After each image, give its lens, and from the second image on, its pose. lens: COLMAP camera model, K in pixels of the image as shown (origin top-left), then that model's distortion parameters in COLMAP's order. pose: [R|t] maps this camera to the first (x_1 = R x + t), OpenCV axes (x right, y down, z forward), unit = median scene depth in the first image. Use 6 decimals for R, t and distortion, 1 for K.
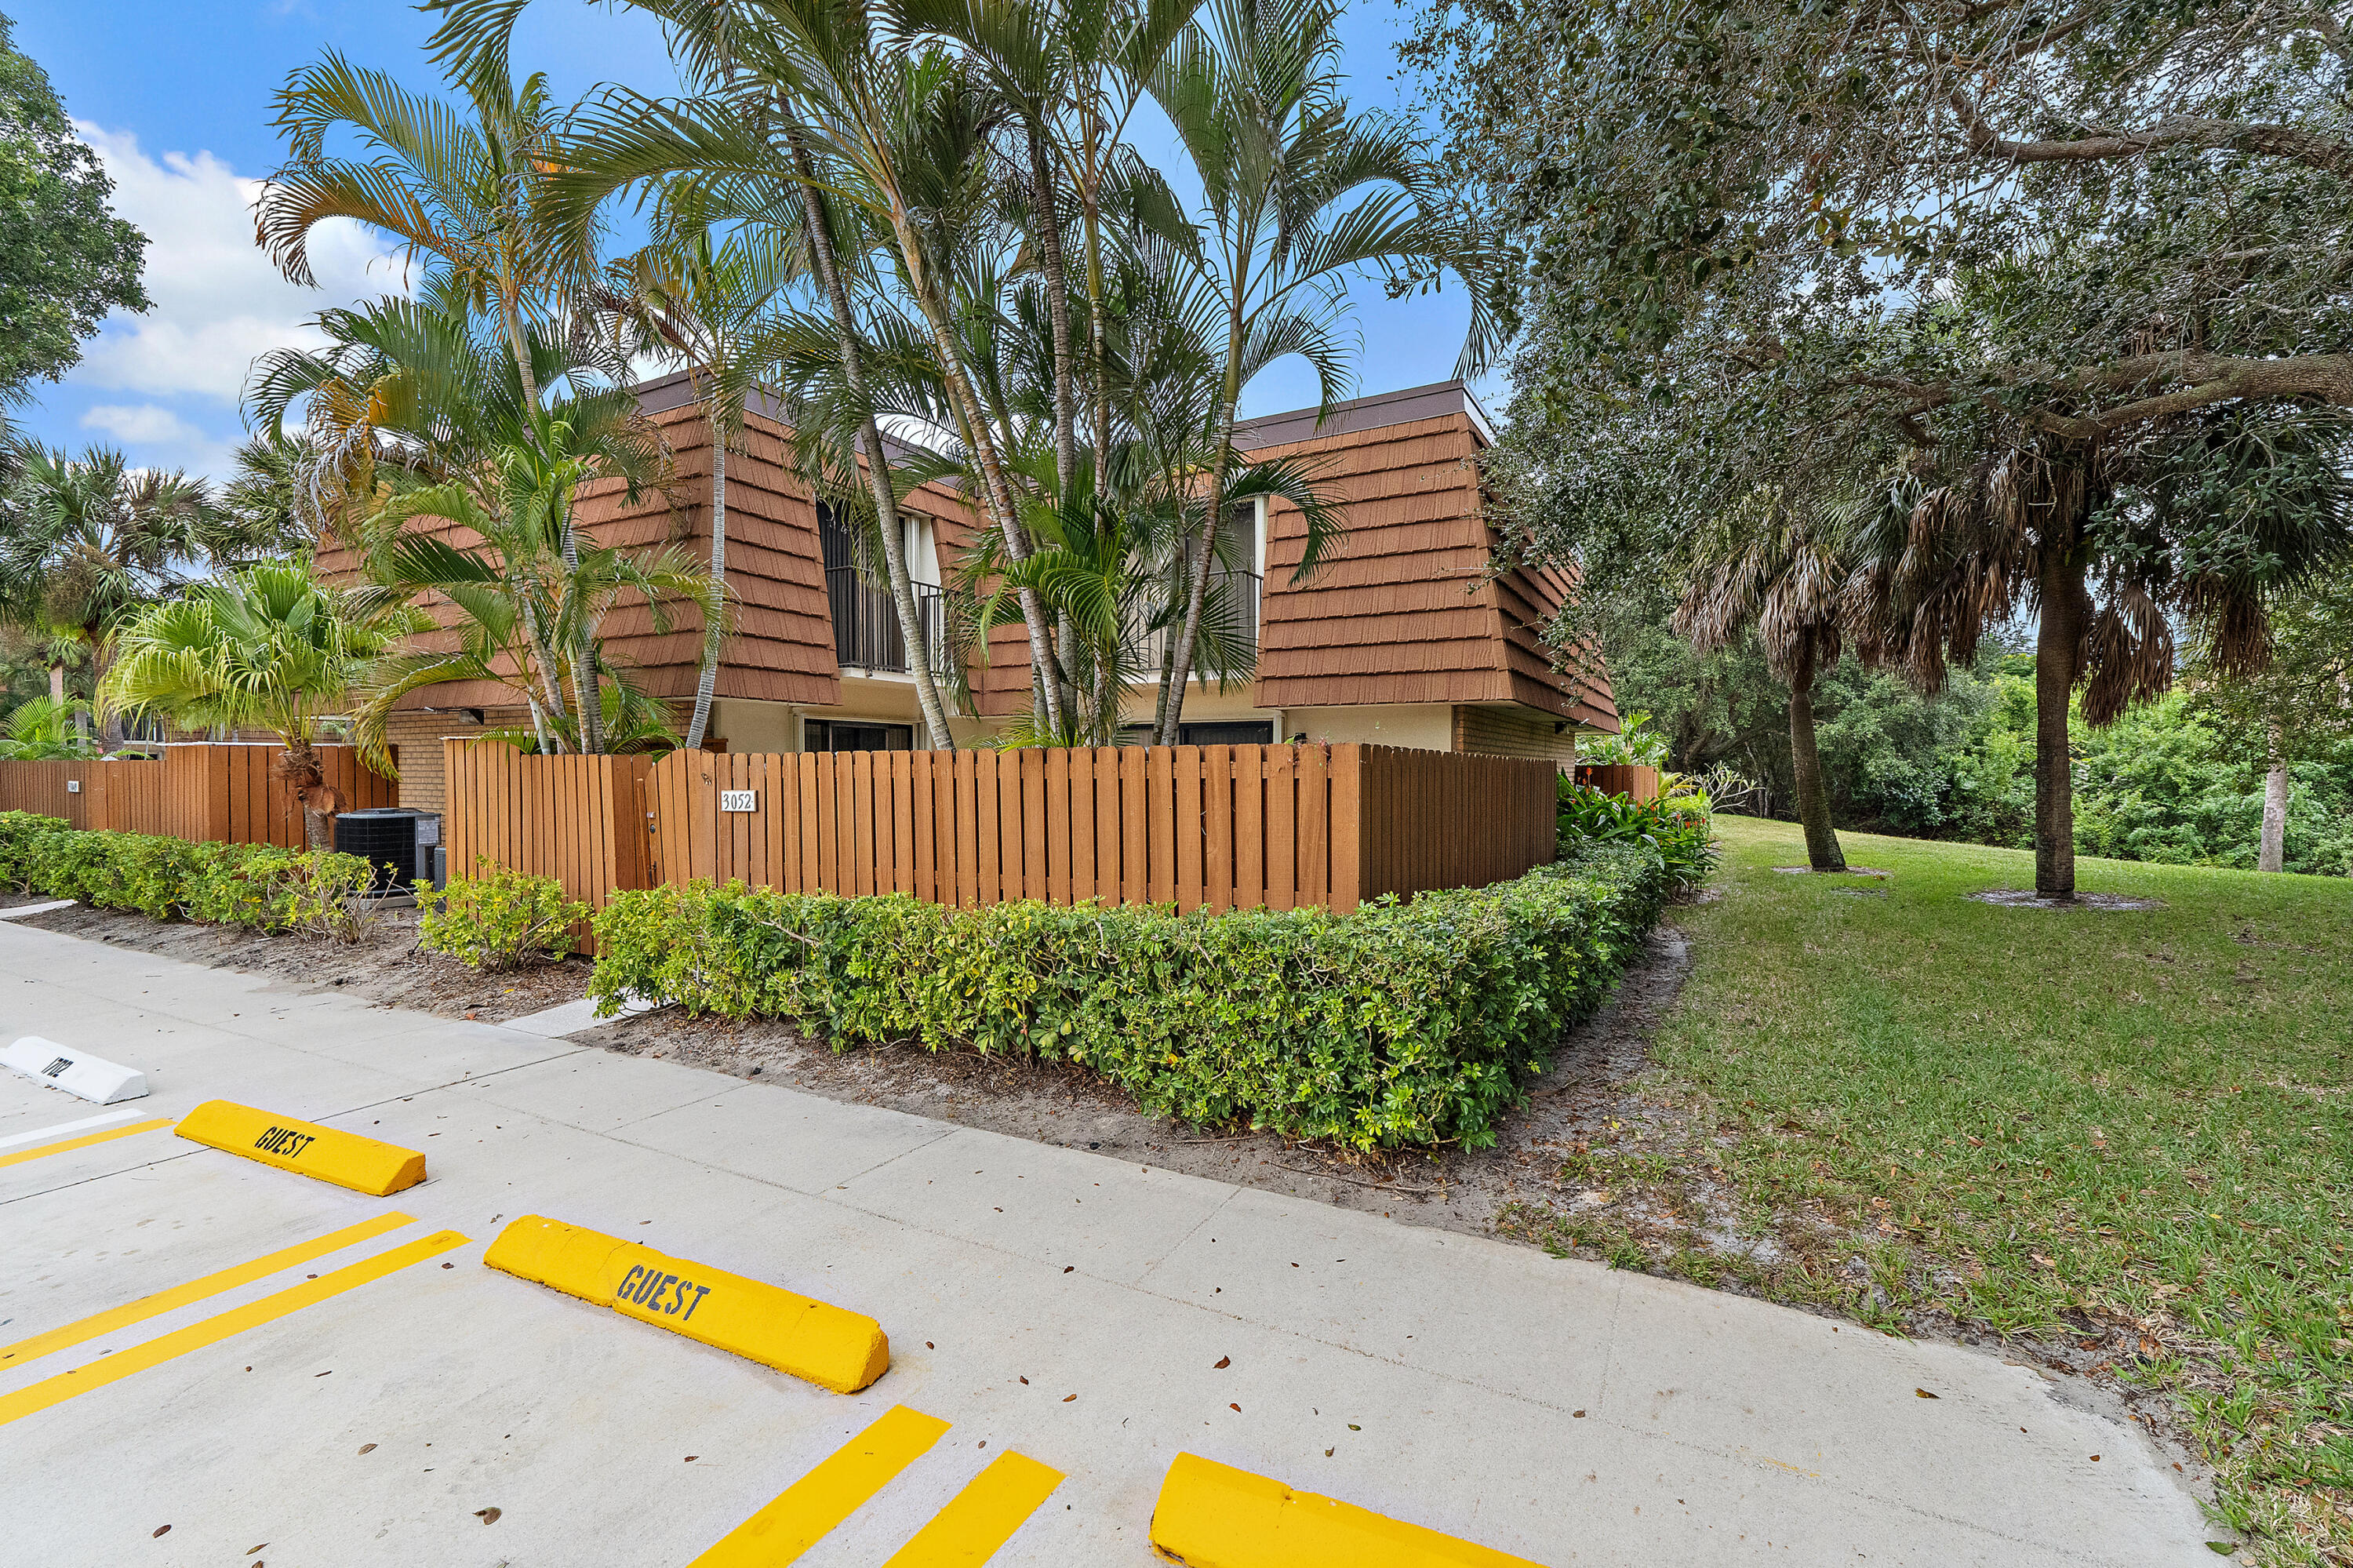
lens RADIAL K [[1000.7, 0, 1197.1], [0, 1000.7, 789.2], [0, 0, 1]] dist [0.012177, -0.002902]
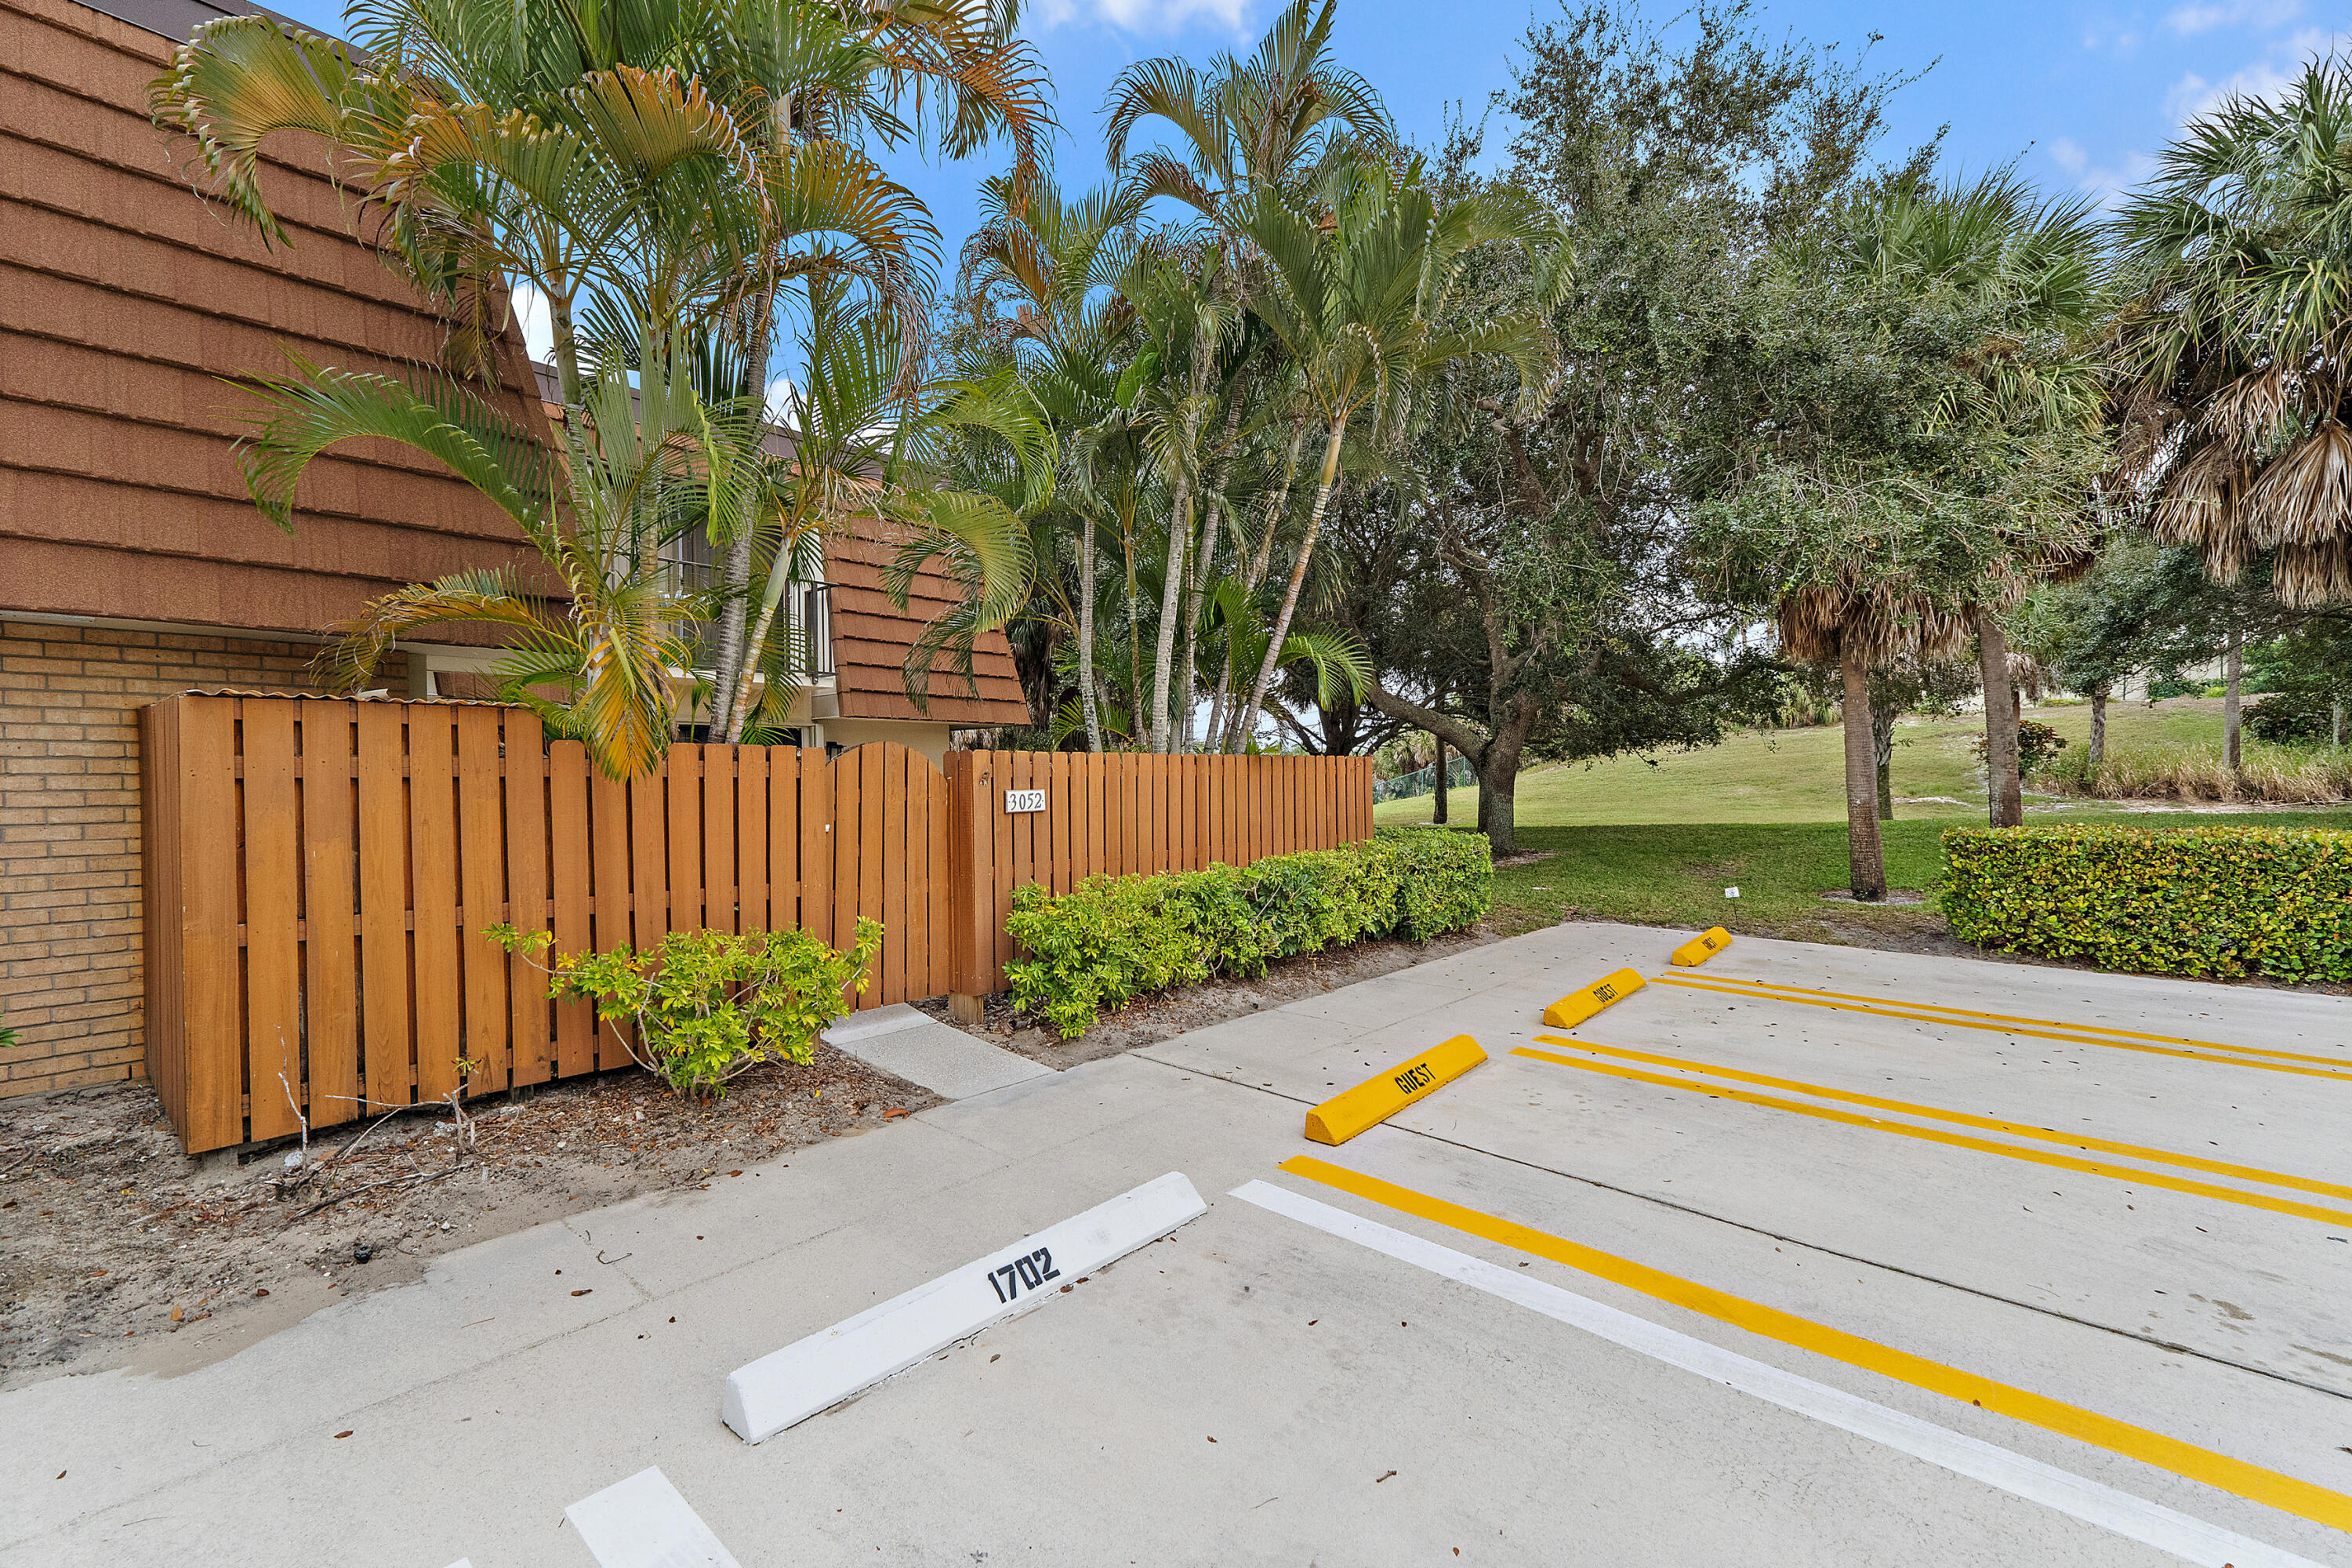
lens RADIAL K [[1000.2, 0, 1196.6], [0, 1000.2, 789.2], [0, 0, 1]] dist [0.012177, -0.002902]
pose [[0.233254, -0.014932, 0.972301, -0.558650], [0.026904, 0.999598, 0.008897, -0.001228], [-0.972044, 0.024083, 0.233562, 0.258146]]
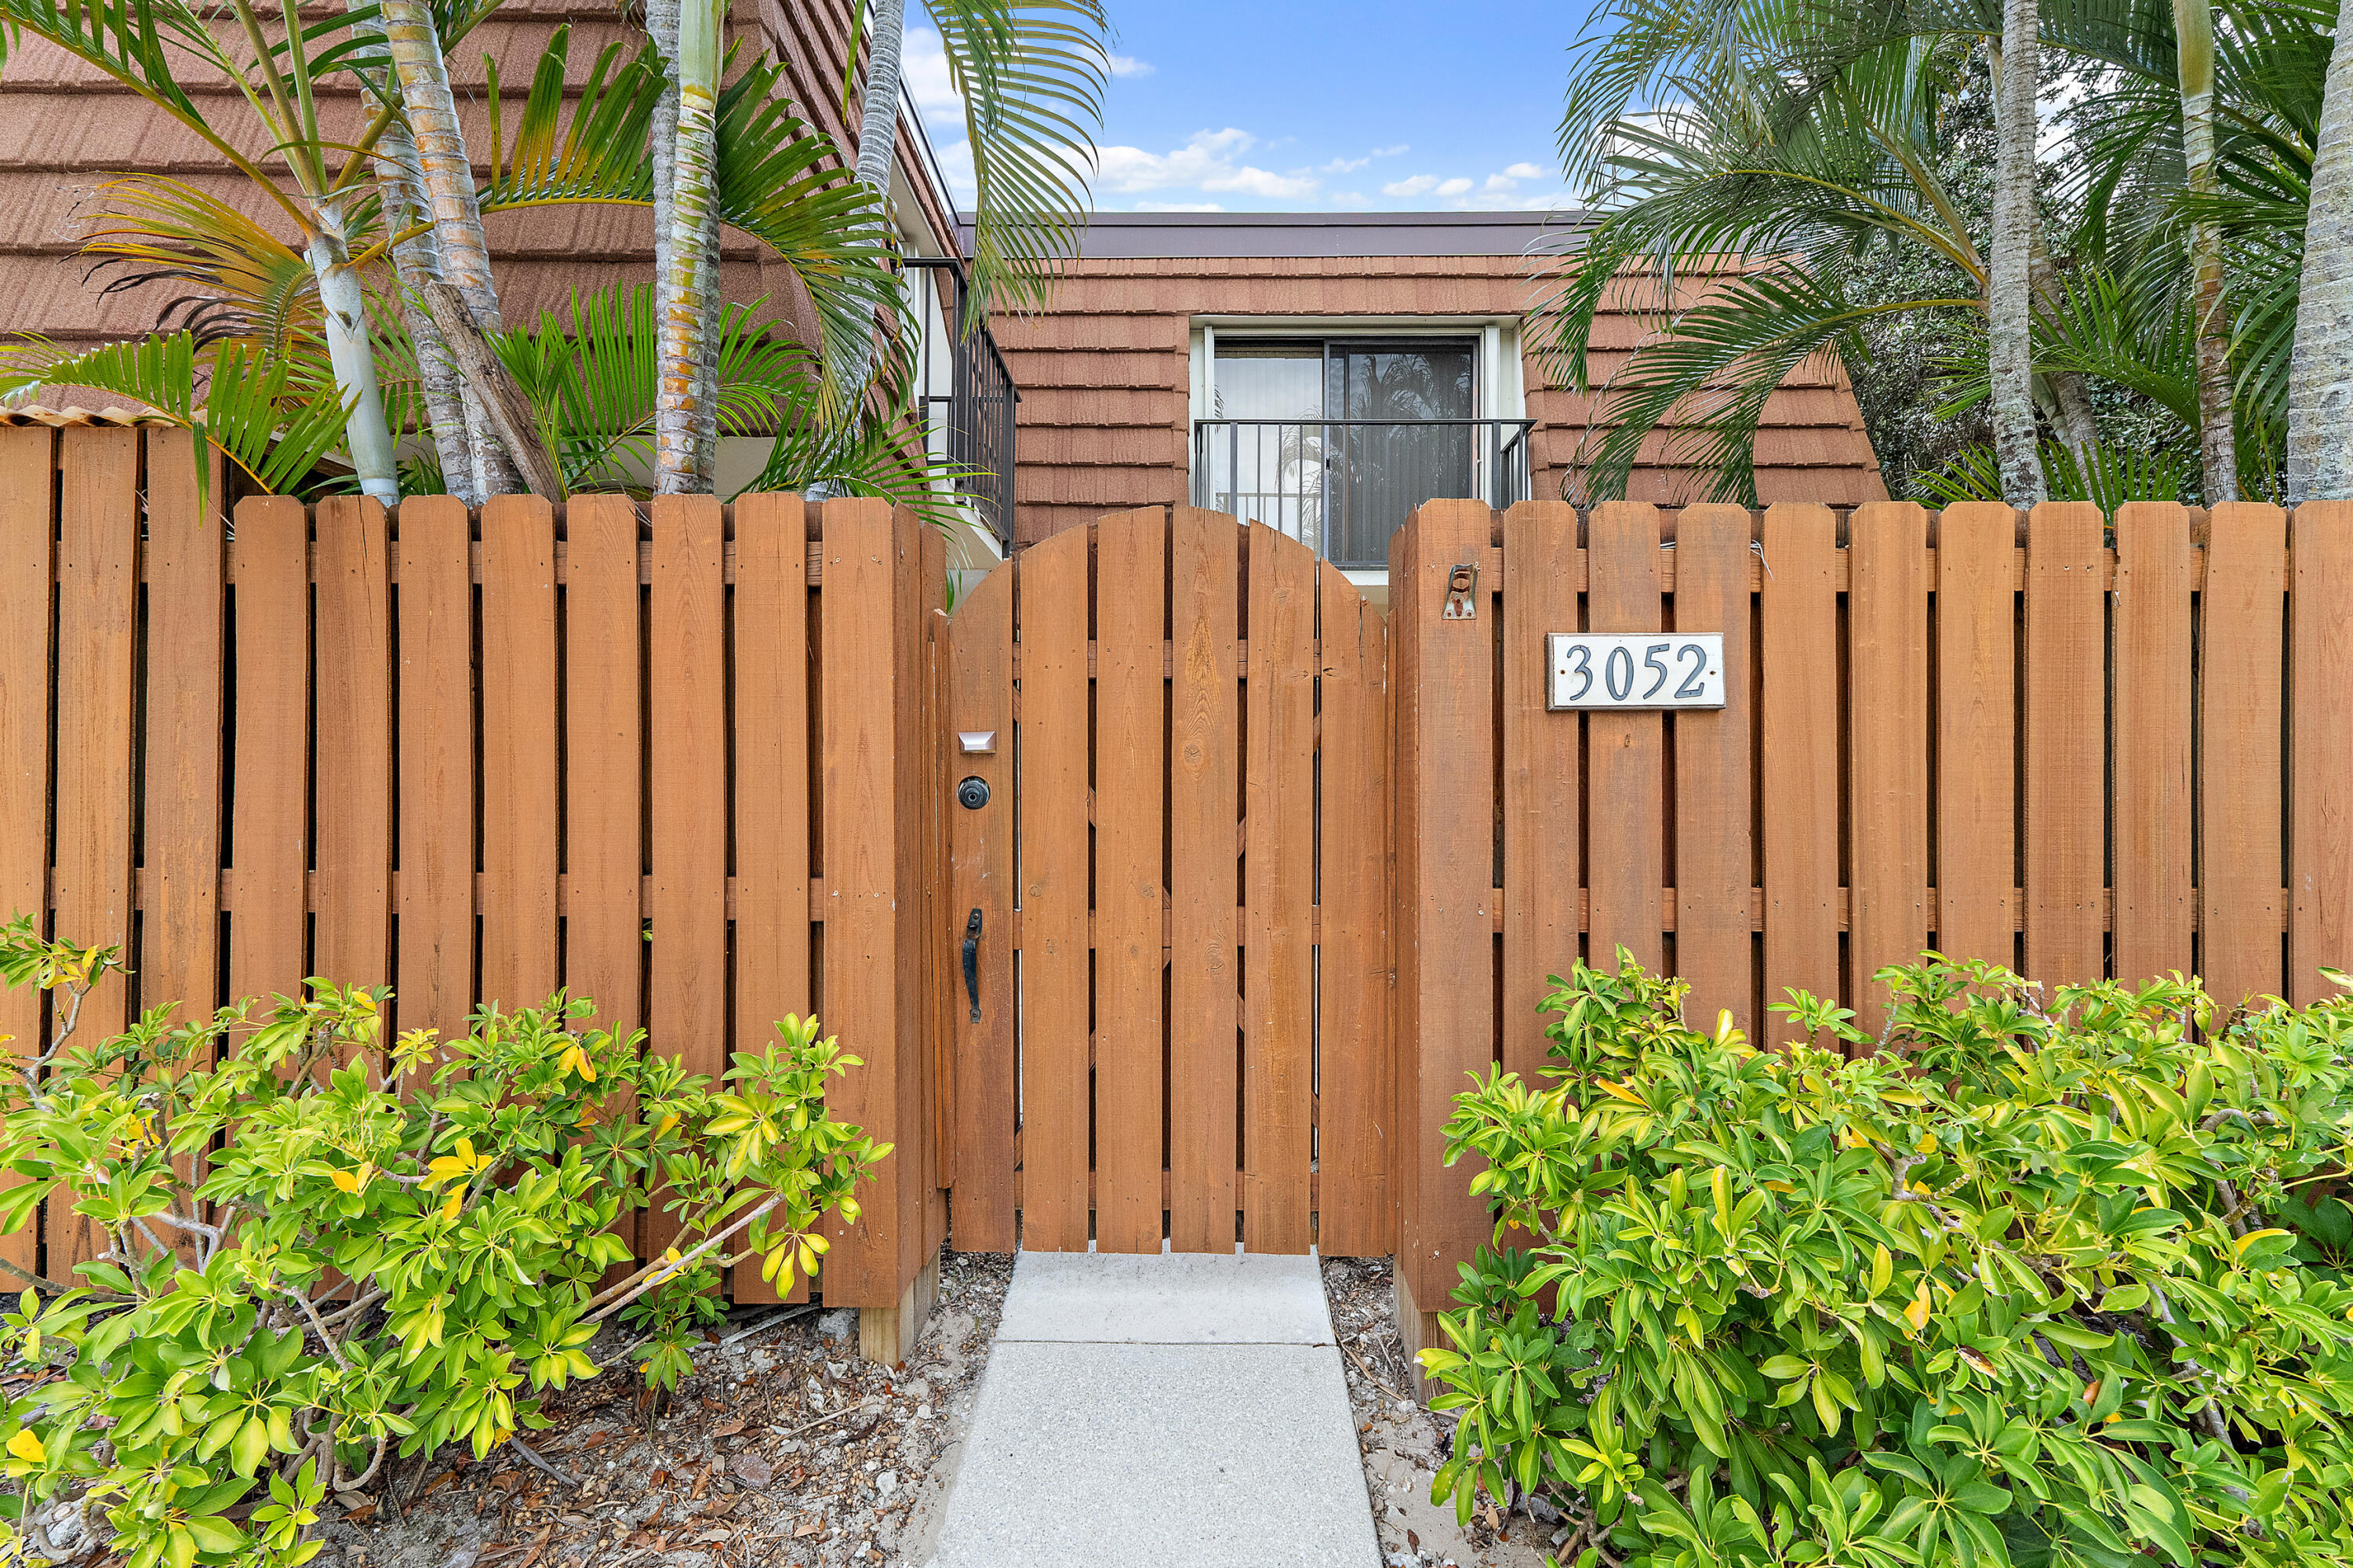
lens RADIAL K [[1022.1, 0, 1188.8], [0, 1022.1, 803.6], [0, 0, 1]] dist [0.012240, -0.002910]
pose [[0.885409, -0.007834, 0.464746, -0.290576], [0.009170, 0.999958, -0.000616, 0.020083], [-0.464722, 0.004807, 0.885444, 0.335802]]
